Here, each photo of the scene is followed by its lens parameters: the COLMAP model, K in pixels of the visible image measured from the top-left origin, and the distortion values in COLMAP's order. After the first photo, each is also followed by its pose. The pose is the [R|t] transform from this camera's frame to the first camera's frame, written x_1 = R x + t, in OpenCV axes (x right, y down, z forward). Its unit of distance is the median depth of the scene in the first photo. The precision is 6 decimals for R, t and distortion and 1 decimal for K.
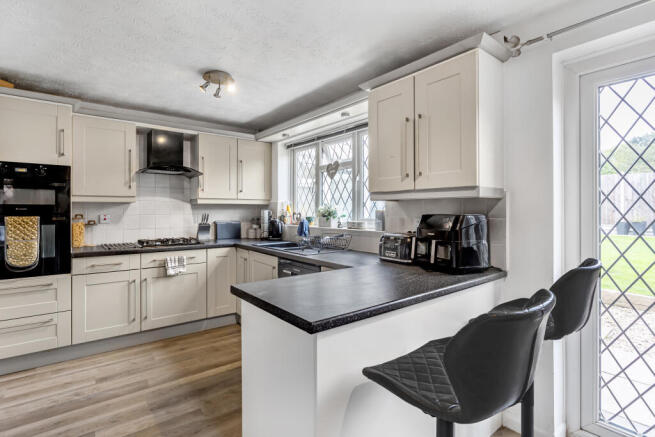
lens RADIAL K [[320.8, 0, 326.6], [0, 320.8, 212.5], [0, 0, 1]] dist [-0.010519, -0.000110]
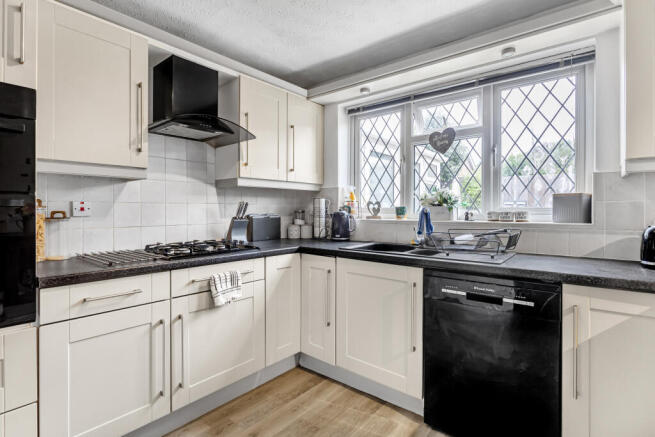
lens RADIAL K [[320.8, 0, 330.4], [0, 320.8, 210.7], [0, 0, 1]] dist [-0.010519, -0.000110]
pose [[0.977171, -0.001260, 0.212449, -0.380964], [0.002014, 0.999992, -0.003330, 0.025746], [-0.212443, 0.003682, 0.977167, 0.361020]]
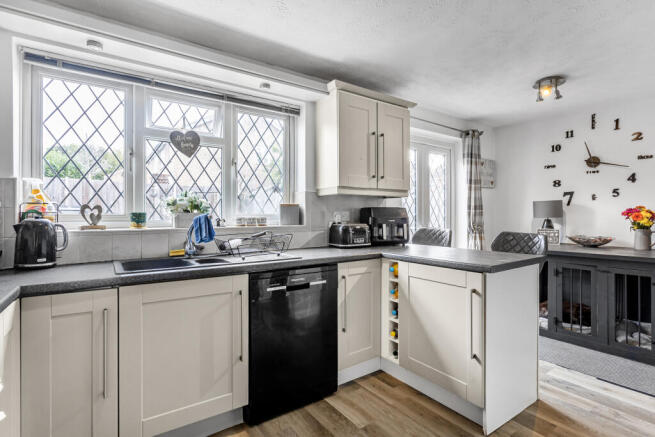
lens RADIAL K [[320.8, 0, 327.6], [0, 320.8, 218.2], [0, 0, 1]] dist [-0.010519, -0.000110]
pose [[0.068049, -0.006159, 0.997663, -0.637038], [0.011315, 0.999921, 0.005401, 0.025446], [-0.997618, 0.010921, 0.068113, 0.669490]]
